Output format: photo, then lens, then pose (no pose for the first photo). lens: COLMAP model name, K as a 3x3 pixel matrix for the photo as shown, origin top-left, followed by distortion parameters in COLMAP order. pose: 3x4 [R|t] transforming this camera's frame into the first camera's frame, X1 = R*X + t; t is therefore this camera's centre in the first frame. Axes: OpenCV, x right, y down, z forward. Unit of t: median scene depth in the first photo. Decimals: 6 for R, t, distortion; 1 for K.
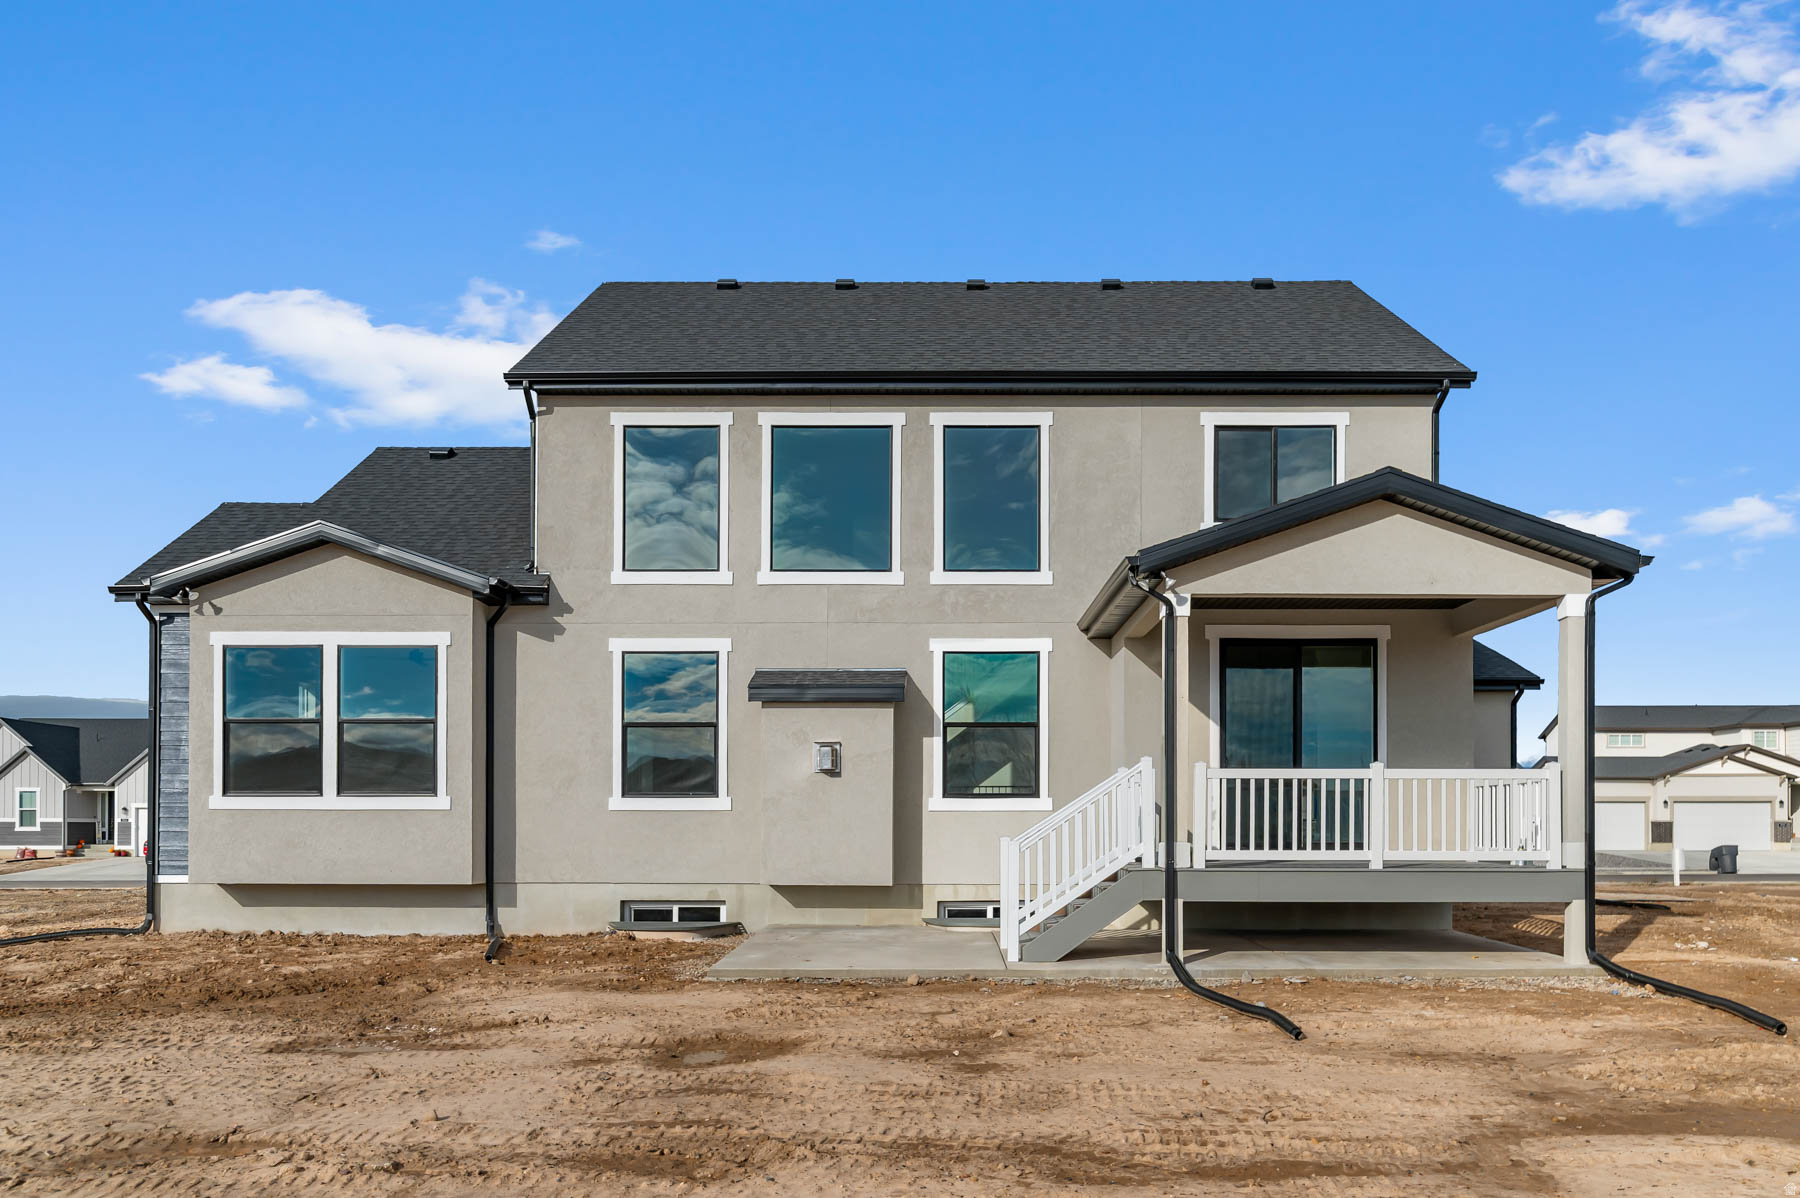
lens RADIAL K [[1434.5, 0, 900.8], [0, 1434.5, 634.7], [0, 0, 1]] dist [-0.006342, -0.003827]
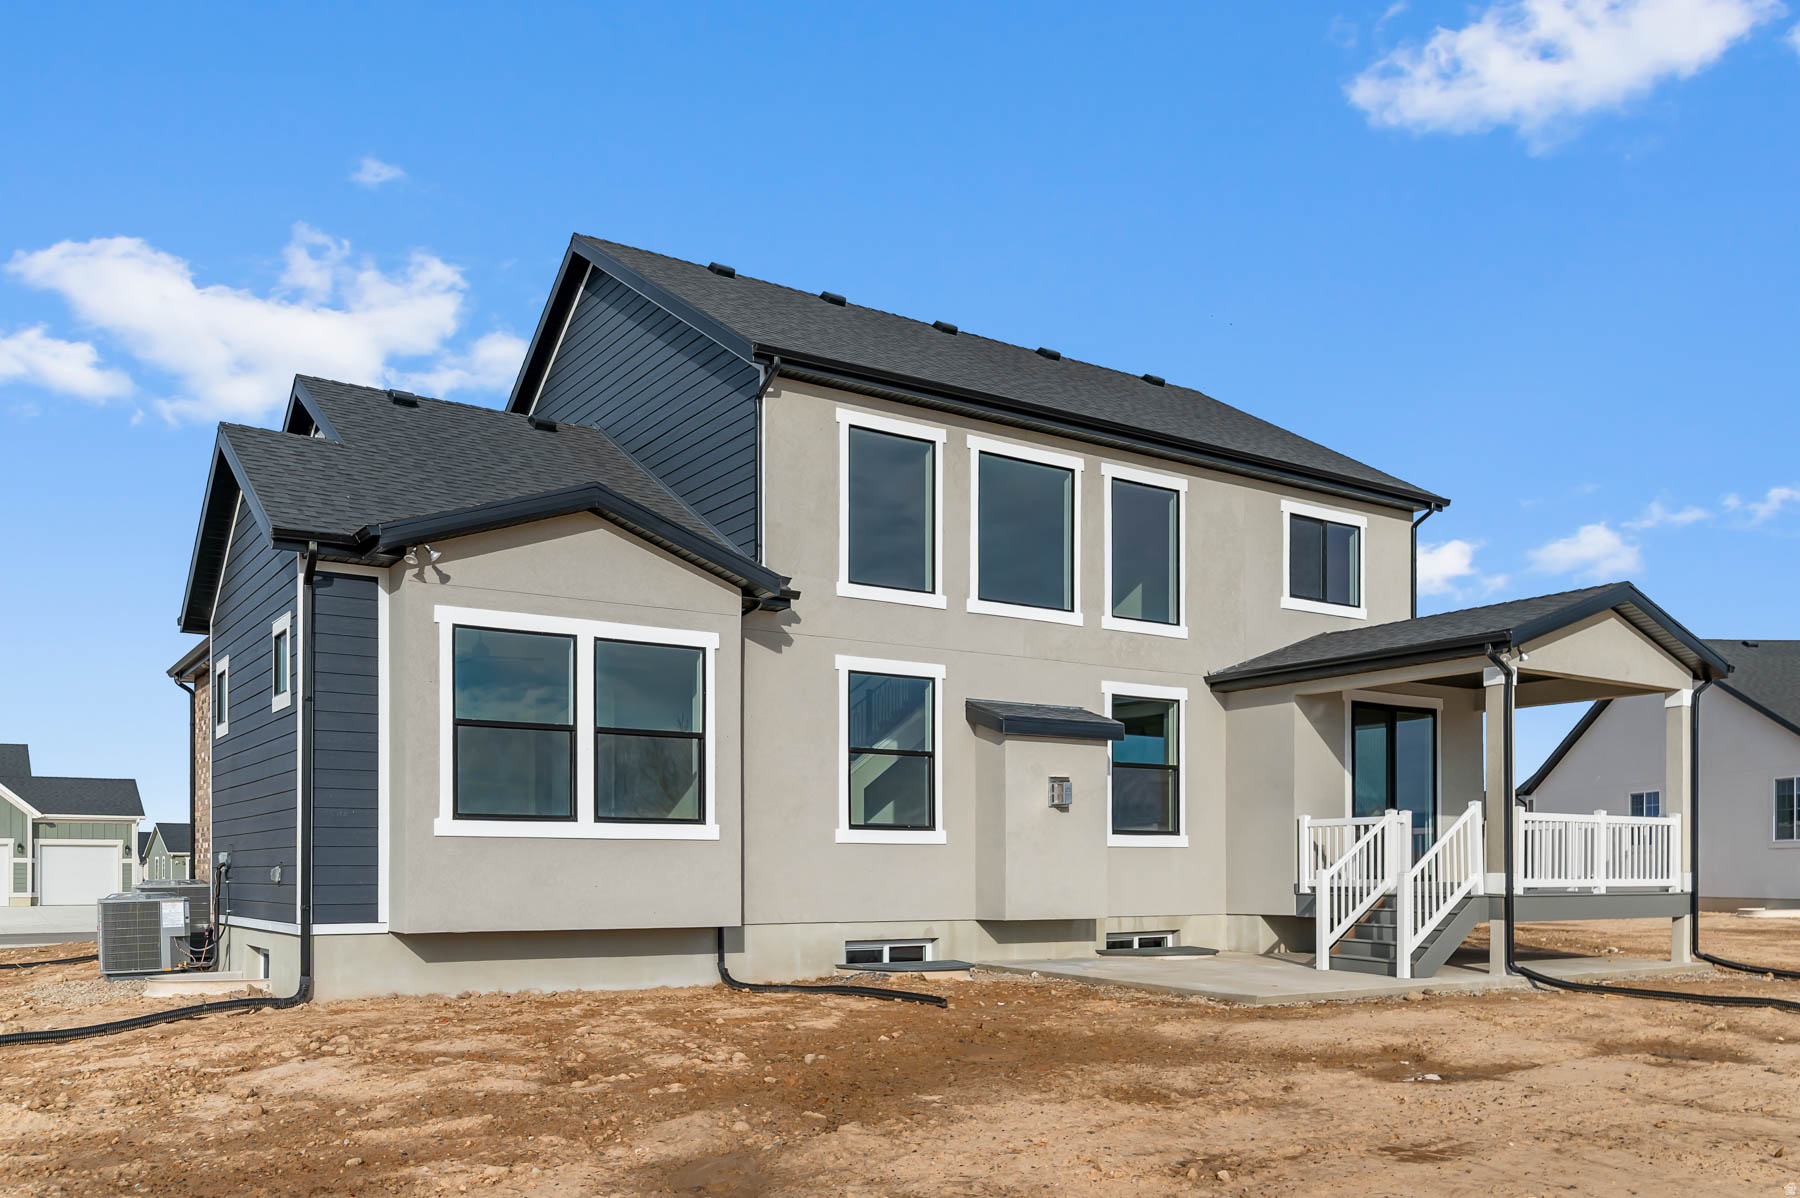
lens RADIAL K [[1445.9, 0, 869.4], [0, 1445.9, 680.4], [0, 0, 1]] dist [-0.009430, -0.002688]
pose [[0.832251, 0.072076, 0.549694, -0.701105], [-0.073828, 0.997091, -0.018962, 0.035182], [-0.549462, -0.024802, 0.835151, 0.222516]]
